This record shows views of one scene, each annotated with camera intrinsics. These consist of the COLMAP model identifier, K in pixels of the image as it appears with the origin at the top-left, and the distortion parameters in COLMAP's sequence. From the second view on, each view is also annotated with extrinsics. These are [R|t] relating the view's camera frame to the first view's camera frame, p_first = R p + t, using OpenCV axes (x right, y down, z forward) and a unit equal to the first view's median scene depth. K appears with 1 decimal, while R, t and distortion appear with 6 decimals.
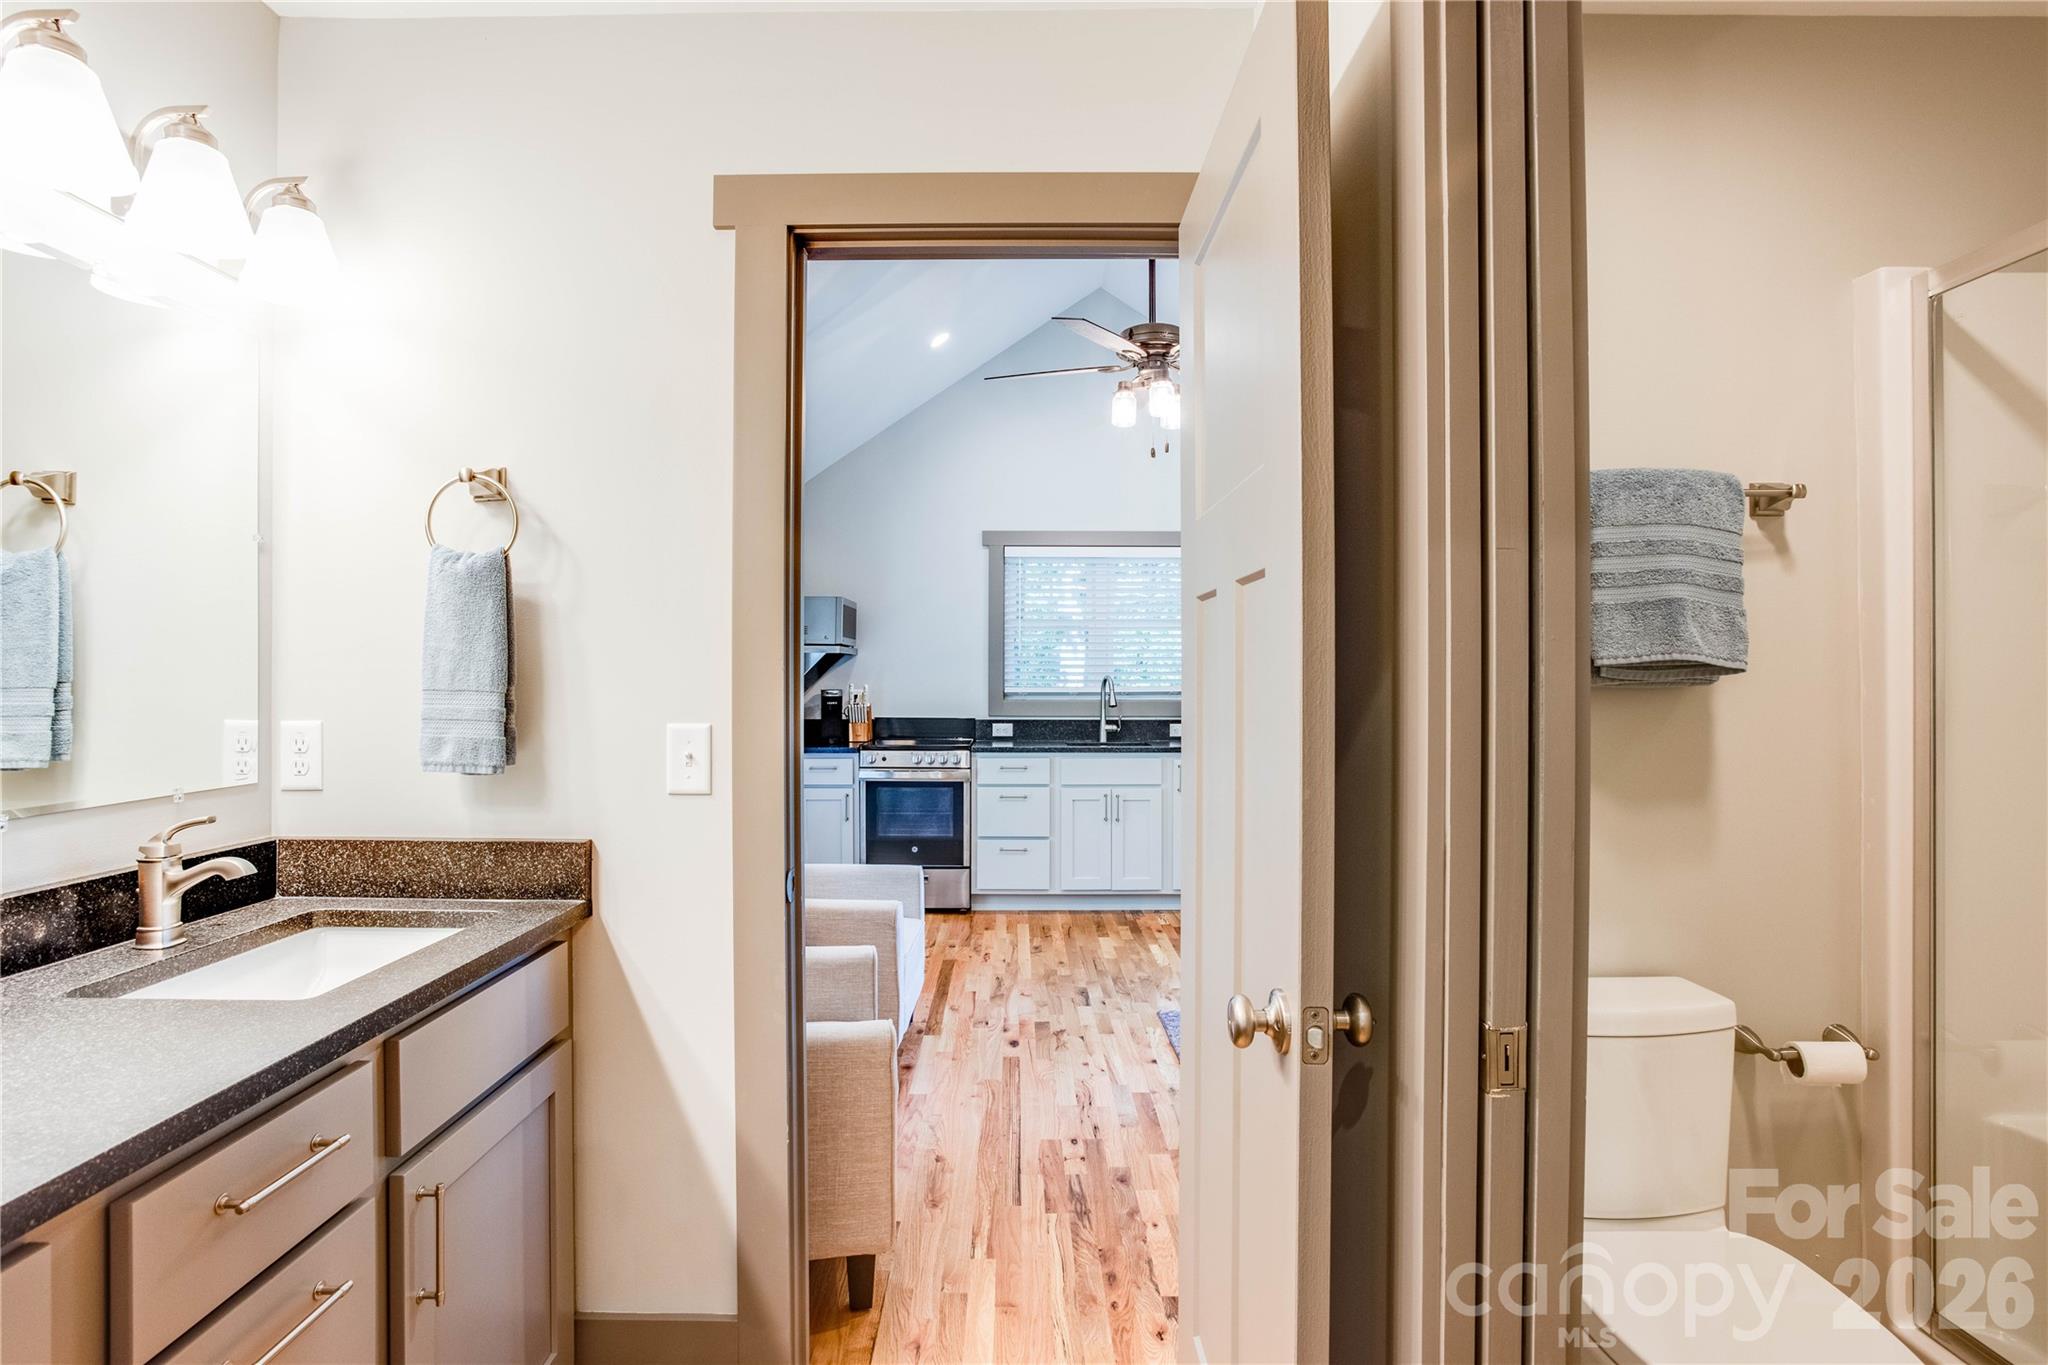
lens RADIAL K [[996.0, 0, 1016.7], [0, 996.0, 690.2], [0, 0, 1]] dist [-0.057916, 0.028161]
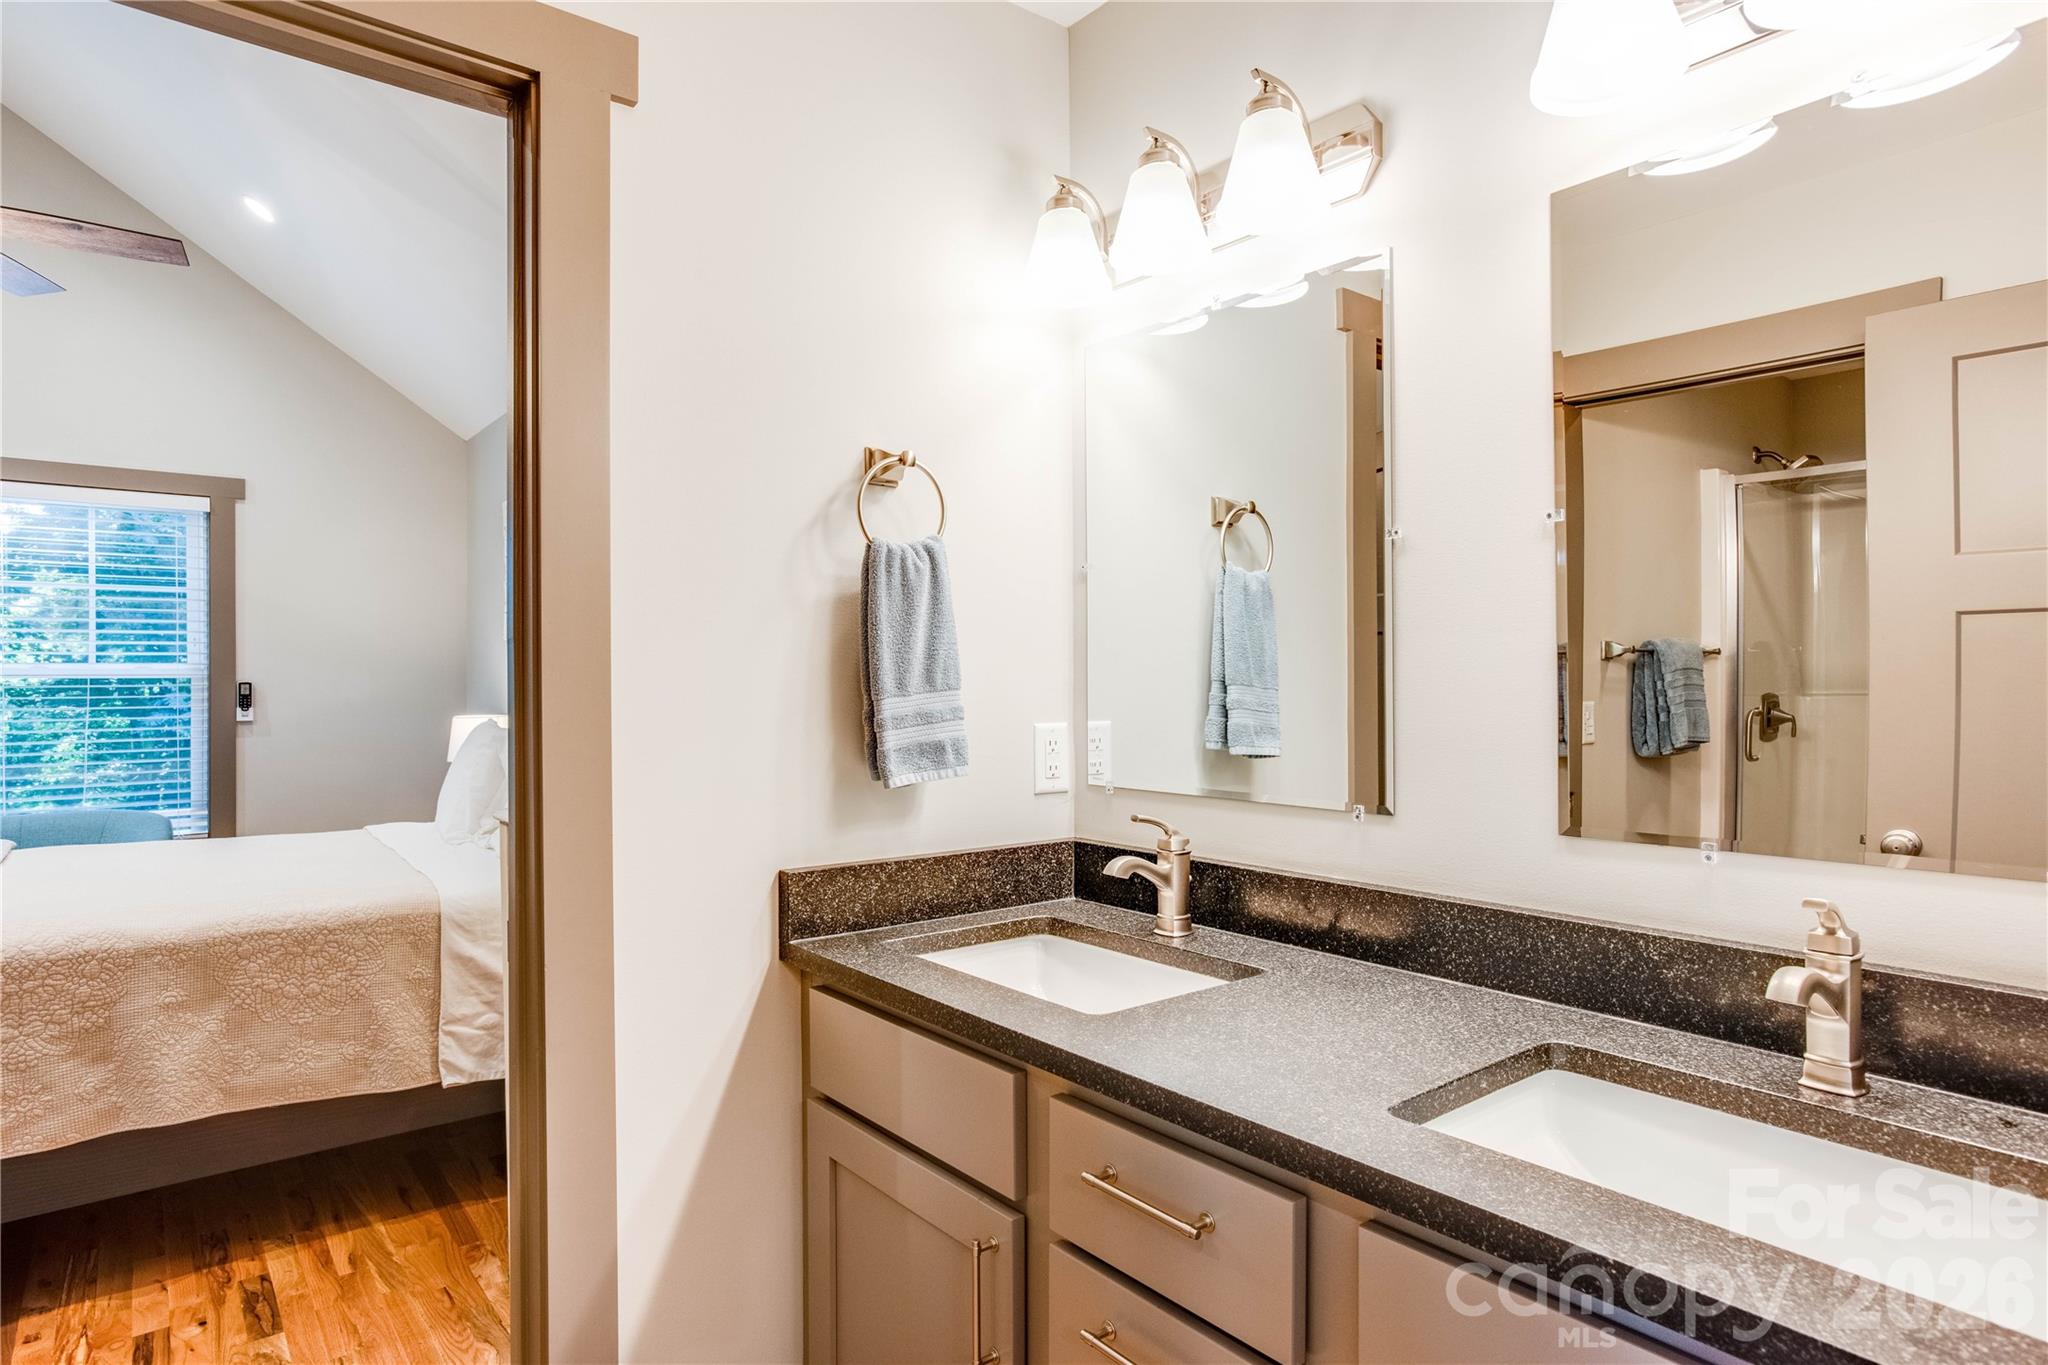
lens RADIAL K [[1118.6, 0, 1024.0], [0, 1118.6, 682.5], [0, 0, 1]] dist [-0.001117, -0.000208]
pose [[-0.779200, 0.001884, -0.626772, 0.013376], [-0.002801, 0.999975, 0.006488, -0.009111], [0.626769, 0.006811, -0.779175, 0.703717]]
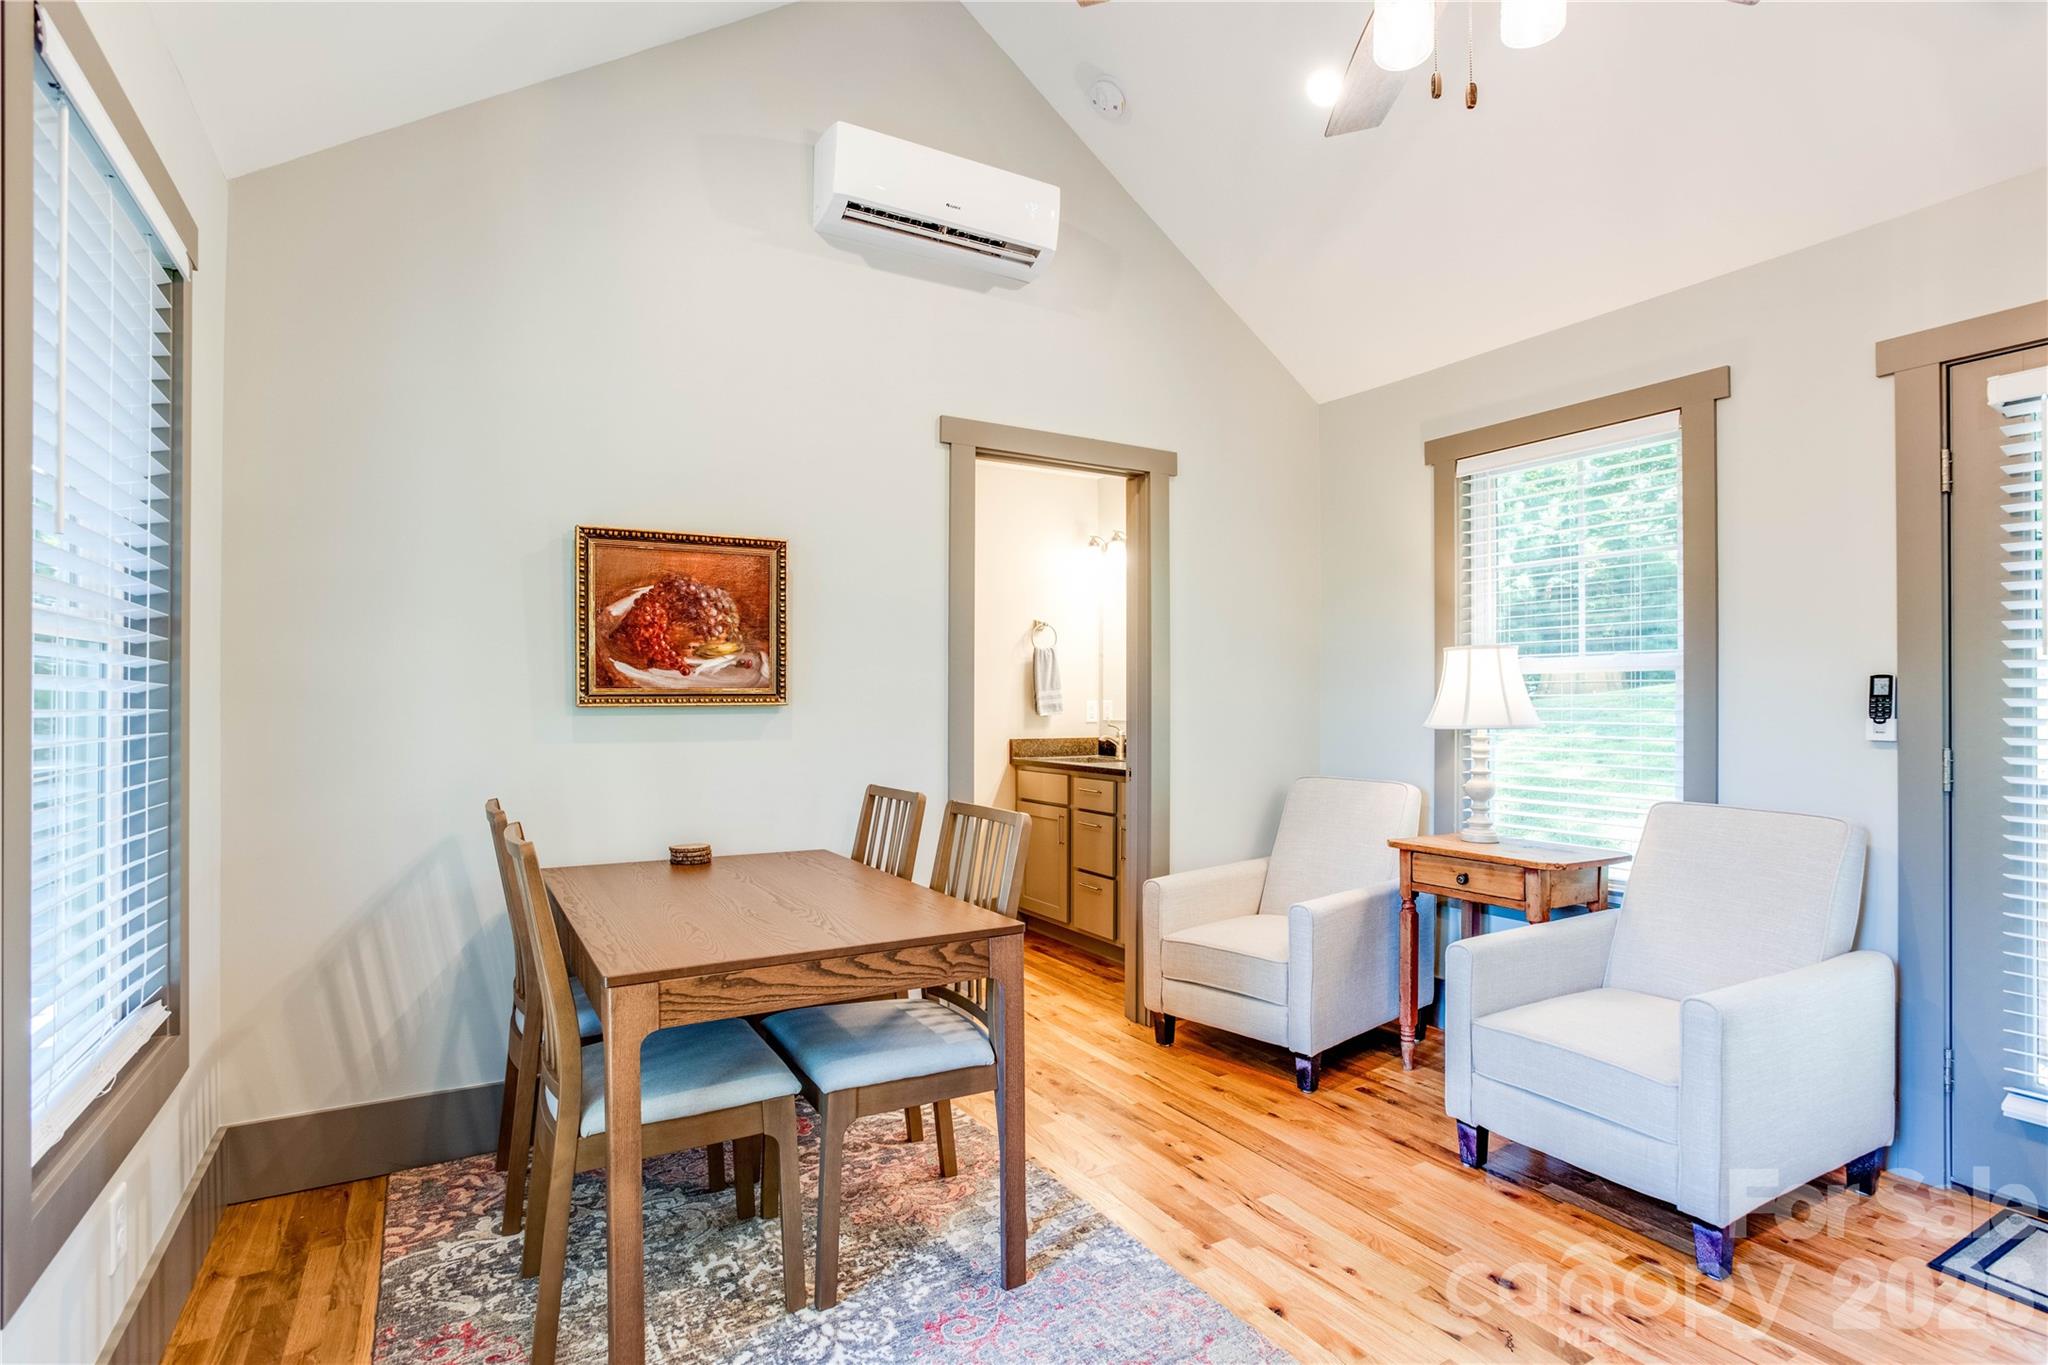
lens RADIAL K [[1014.1, 0, 1018.1], [0, 1014.1, 694.2], [0, 0, 1]] dist [-0.054758, 0.025577]
pose [[-0.865567, -0.005000, -0.500768, 0.805189], [-0.006090, 0.999981, 0.000541, 0.010493], [0.500756, 0.003518, -0.865581, 2.020601]]
